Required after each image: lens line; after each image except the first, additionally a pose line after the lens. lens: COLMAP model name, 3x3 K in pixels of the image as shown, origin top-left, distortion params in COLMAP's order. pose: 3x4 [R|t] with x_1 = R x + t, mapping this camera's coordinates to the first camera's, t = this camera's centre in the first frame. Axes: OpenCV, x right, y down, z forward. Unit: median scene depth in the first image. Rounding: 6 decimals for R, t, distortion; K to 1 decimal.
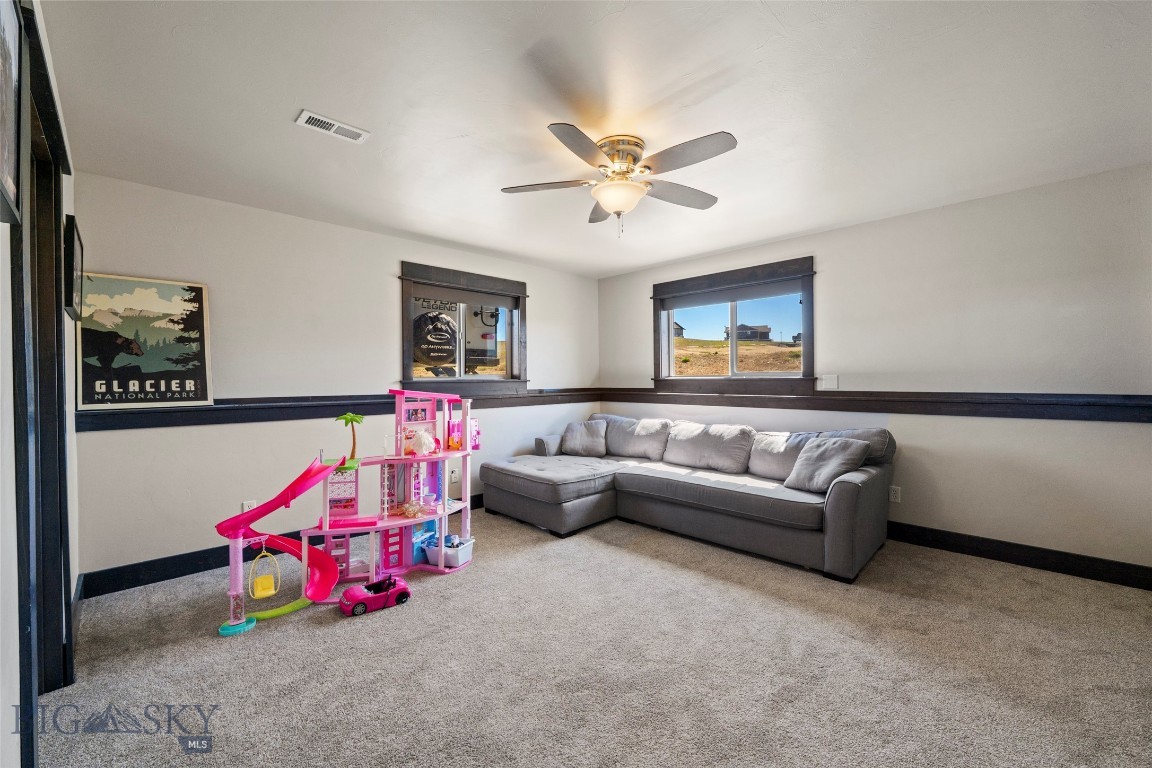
lens RADIAL K [[470.1, 0, 576.0], [0, 470.1, 384.0], [0, 0, 1]] dist [0.000283, 0.000026]
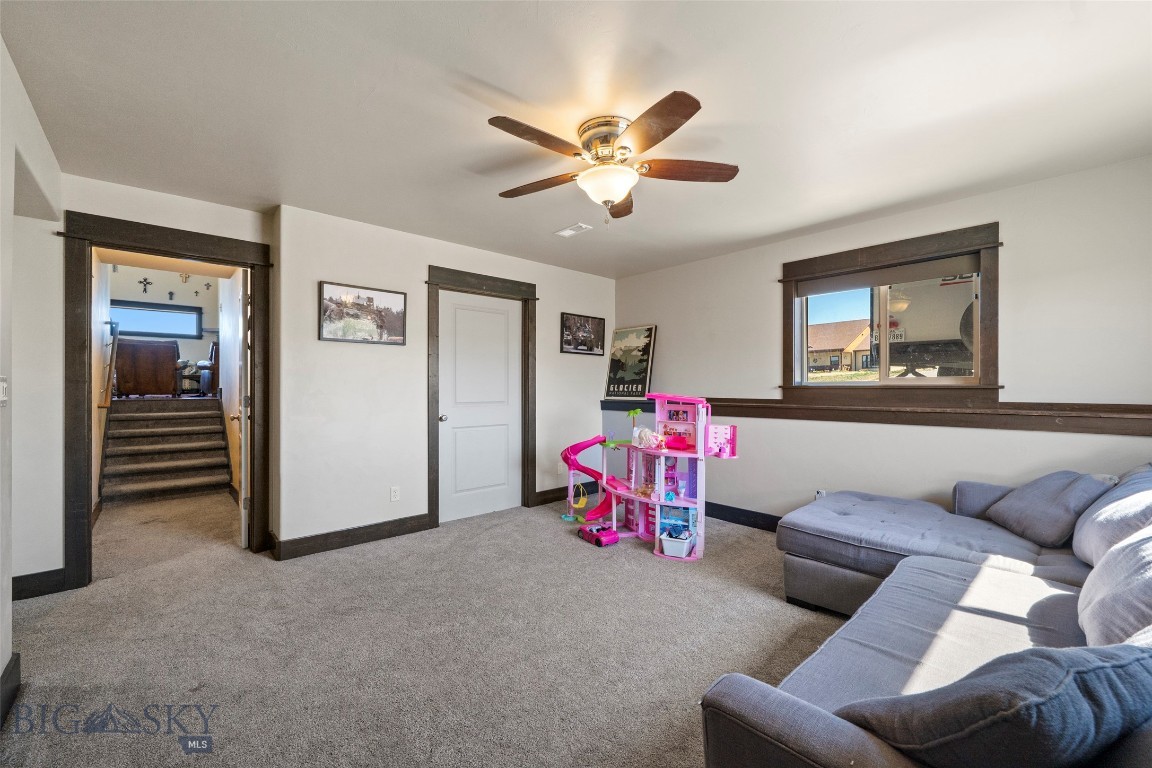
lens RADIAL K [[470.1, 0, 576.0], [0, 470.1, 384.0], [0, 0, 1]] dist [0.000283, 0.000026]
pose [[-0.038209, 0.001768, -0.999268, 0.845624], [-0.008336, 0.999963, 0.002088, -0.012359], [0.999235, 0.008410, -0.038192, 0.819102]]
